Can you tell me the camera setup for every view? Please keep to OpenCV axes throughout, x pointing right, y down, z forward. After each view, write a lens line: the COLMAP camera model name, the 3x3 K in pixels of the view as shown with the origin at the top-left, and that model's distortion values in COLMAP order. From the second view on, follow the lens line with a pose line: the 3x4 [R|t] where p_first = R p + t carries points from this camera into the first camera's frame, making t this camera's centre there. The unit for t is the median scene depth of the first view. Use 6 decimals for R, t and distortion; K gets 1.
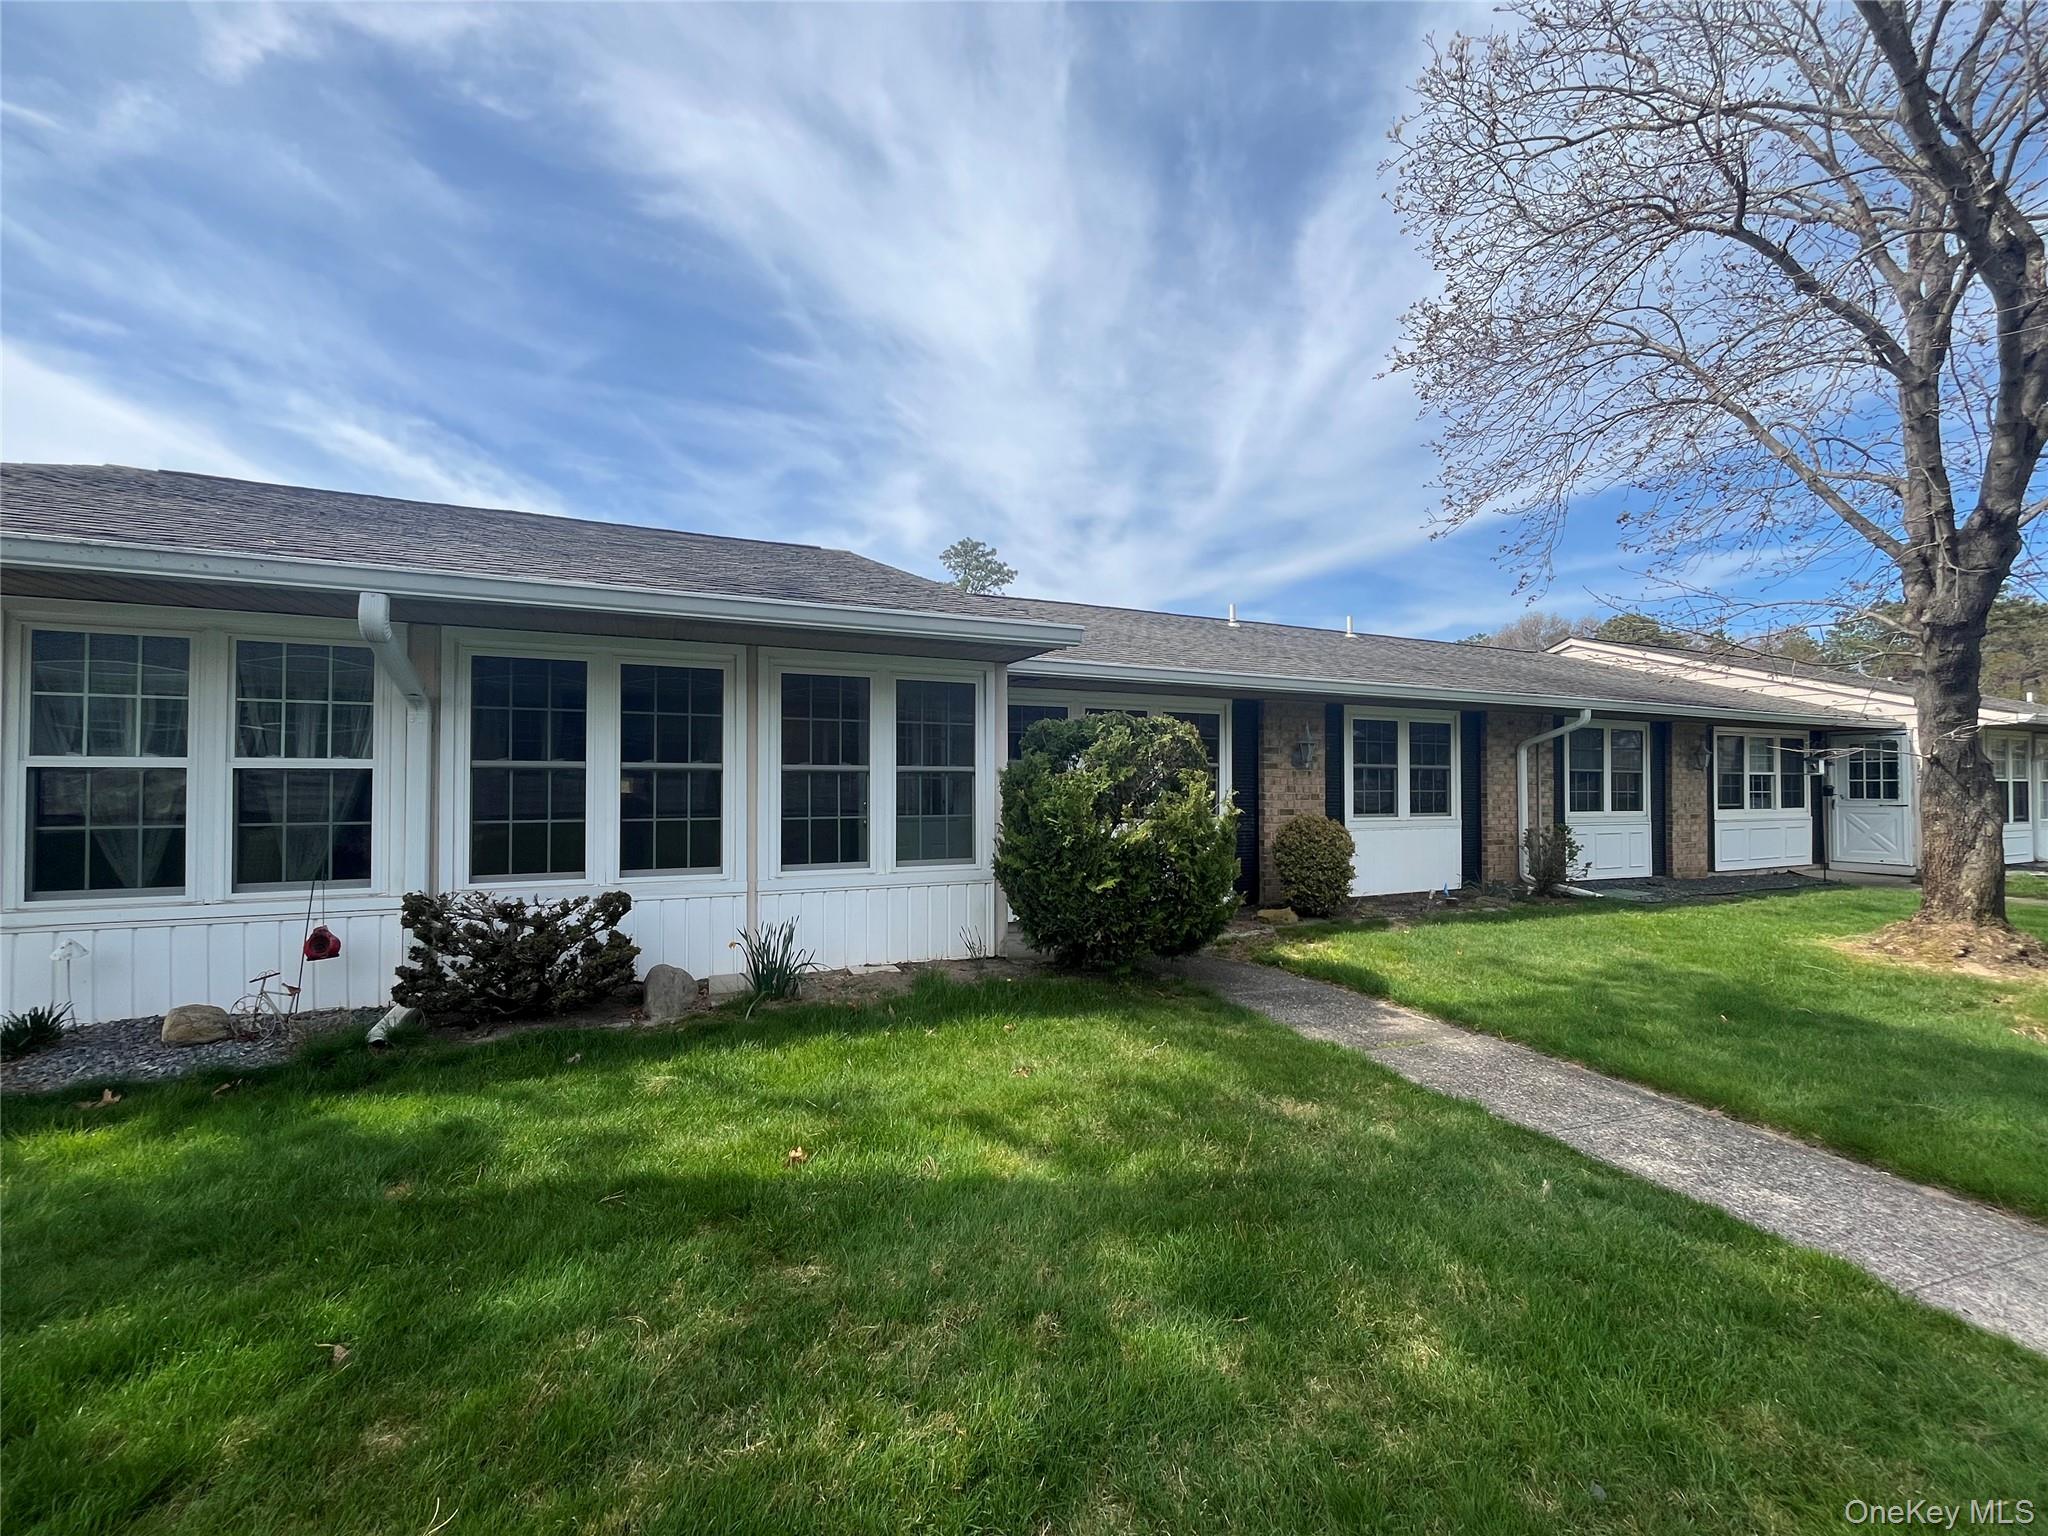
lens RADIAL K [[821.2, 0, 1009.2], [0, 821.2, 821.6], [0, 0, 1]] dist [-0.004618, 0.001443]
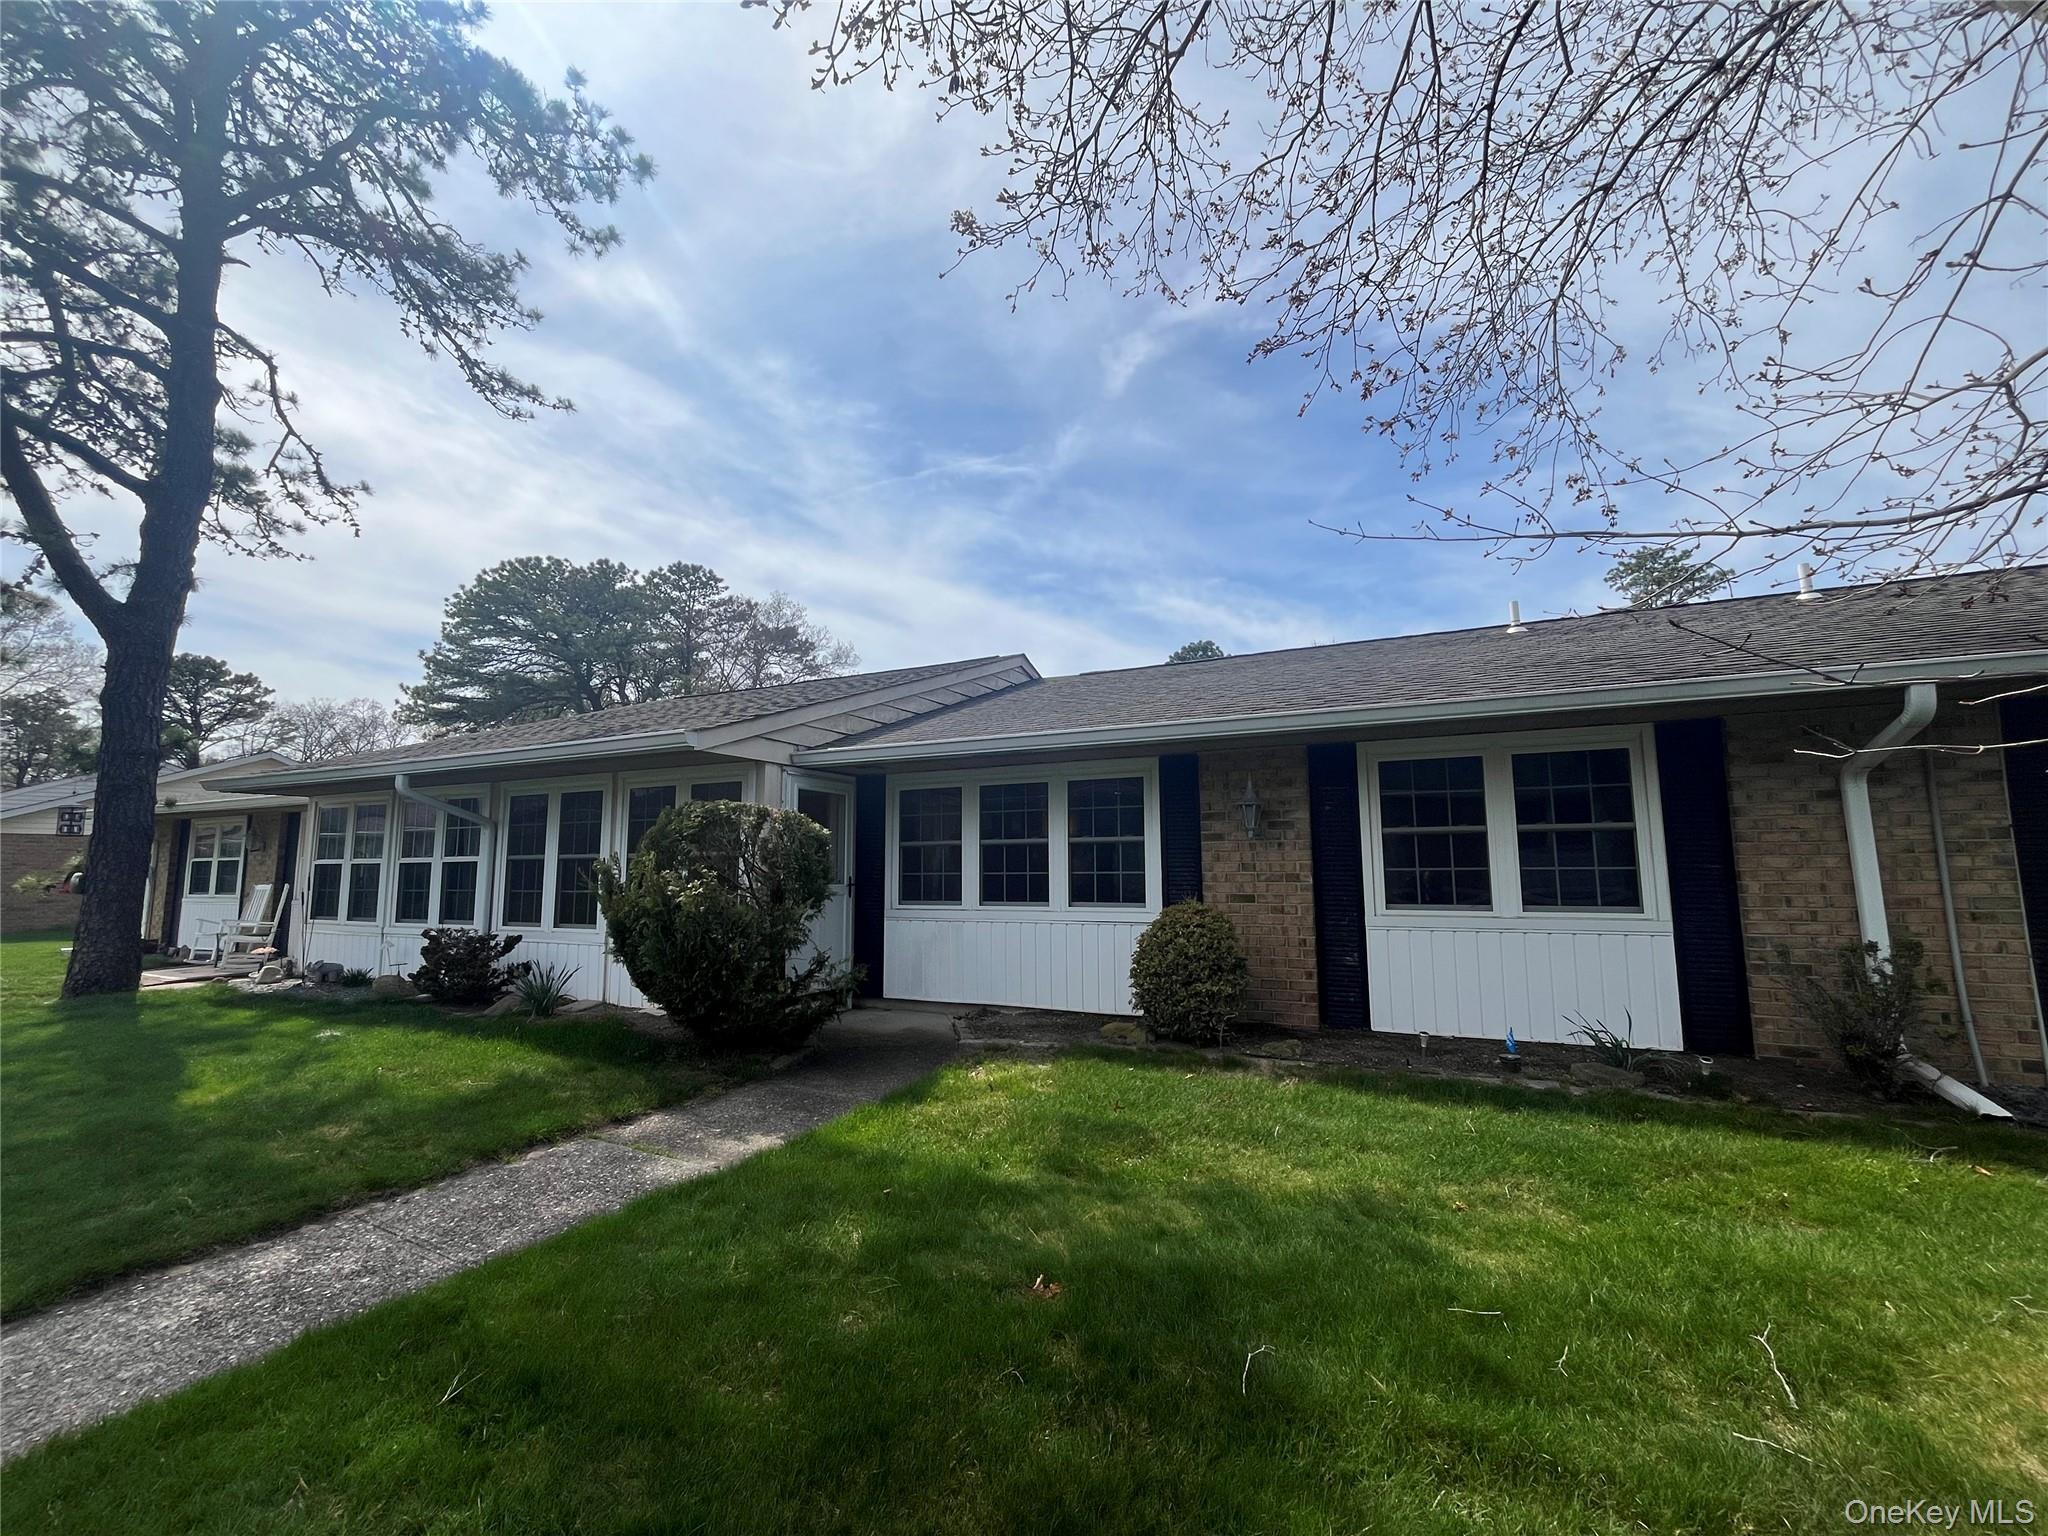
lens RADIAL K [[821.2, 0, 1026.9], [0, 821.2, 766.1], [0, 0, 1]] dist [-0.004618, 0.001443]
pose [[0.655290, -0.102453, -0.748397, 0.769560], [-0.025365, 0.987216, -0.157355, -0.007691], [0.754951, 0.122096, 0.644314, 0.354682]]
